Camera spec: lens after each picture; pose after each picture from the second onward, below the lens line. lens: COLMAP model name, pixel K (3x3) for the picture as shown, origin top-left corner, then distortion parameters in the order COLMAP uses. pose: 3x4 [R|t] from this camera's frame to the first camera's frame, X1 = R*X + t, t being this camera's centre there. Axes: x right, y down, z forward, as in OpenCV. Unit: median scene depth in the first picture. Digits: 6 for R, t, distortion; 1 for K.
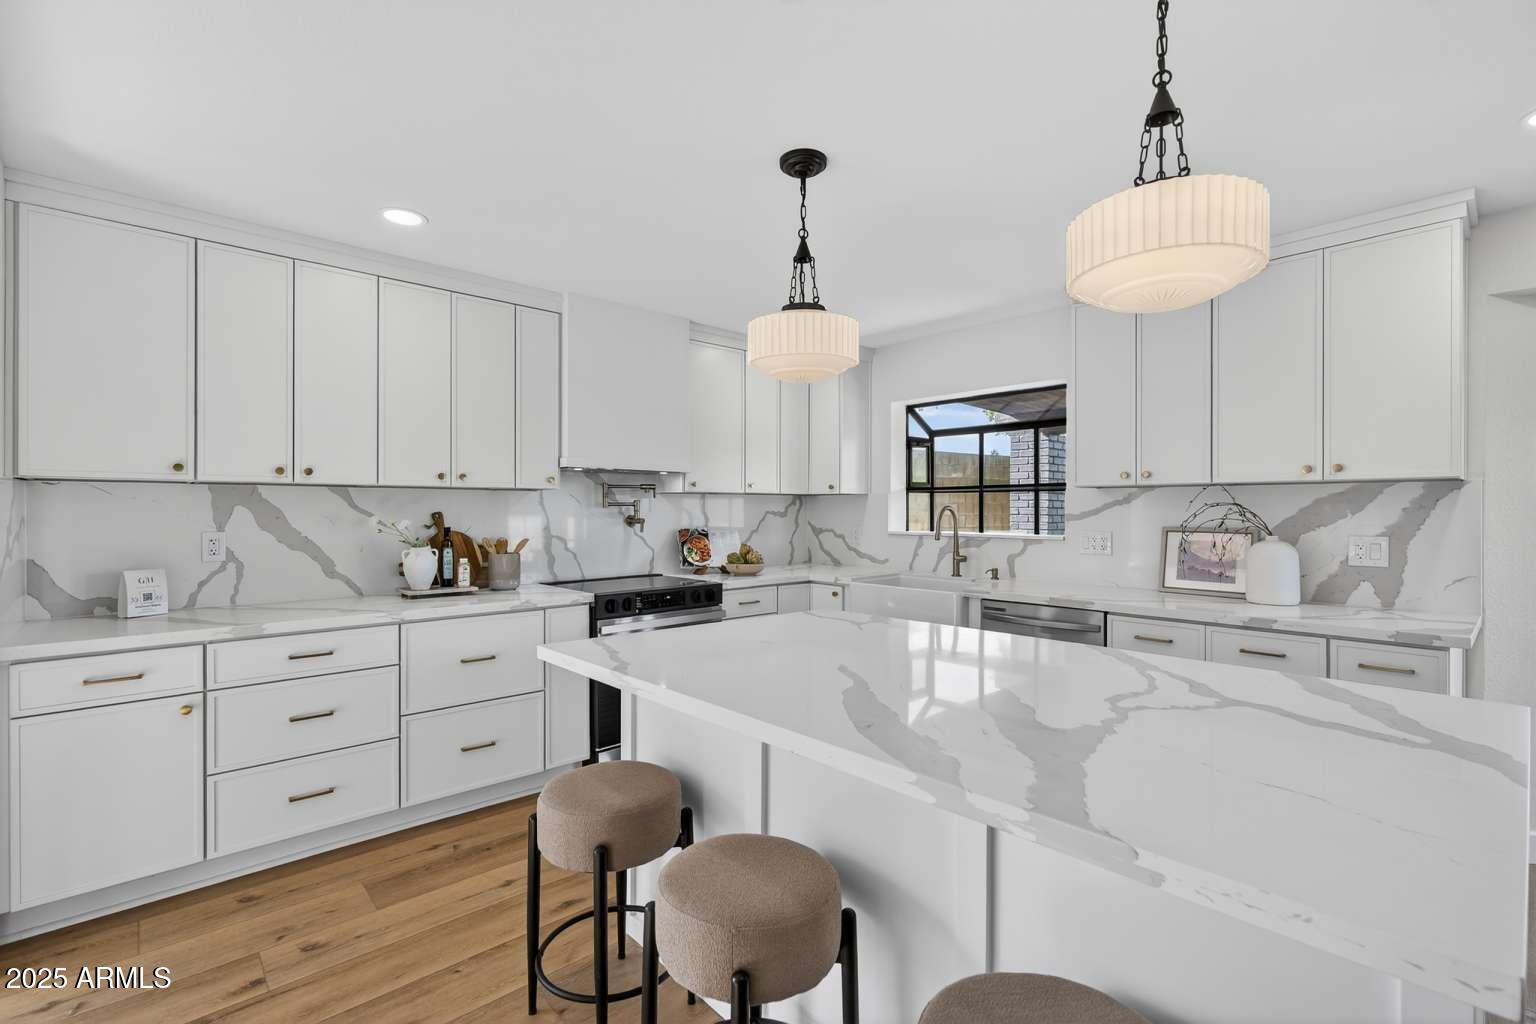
lens RADIAL K [[693.2, 0, 766.9], [0, 693.2, 511.9], [0, 0, 1]] dist [-0.003098, 0.002867]
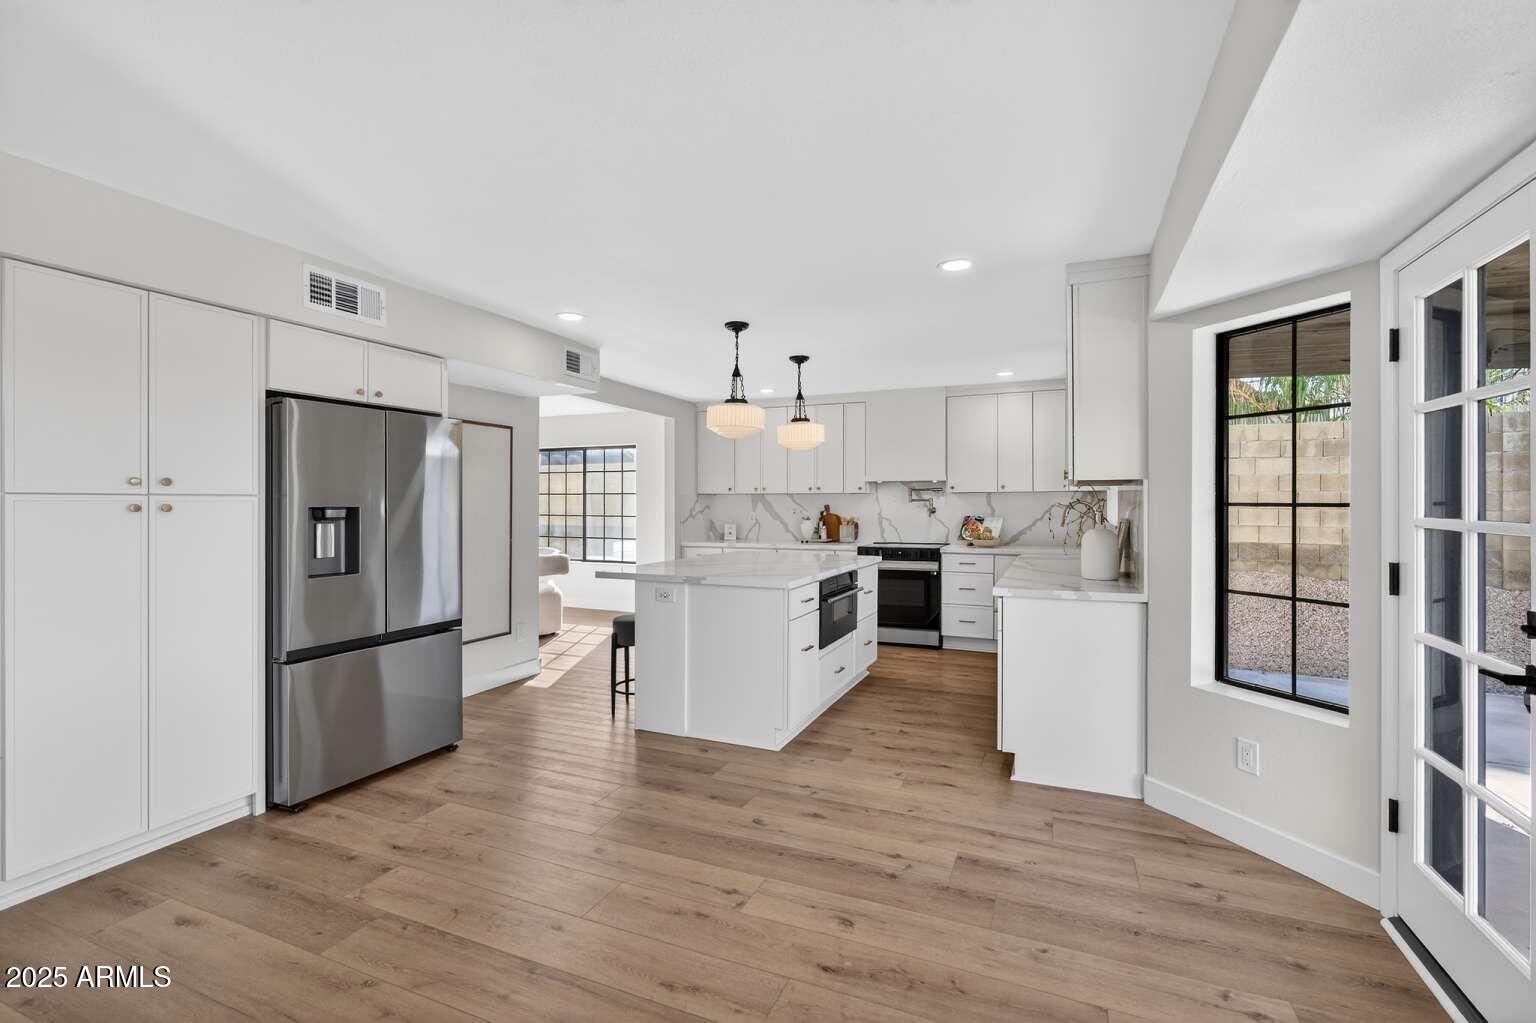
lens RADIAL K [[693.2, 0, 767.0], [0, 693.2, 504.6], [0, 0, 1]] dist [-0.003098, 0.002867]
pose [[0.421174, 0.003199, -0.906974, 1.458479], [-0.002622, 0.999994, 0.002309, -0.004848], [0.906976, 0.001405, 0.421180, -0.076327]]
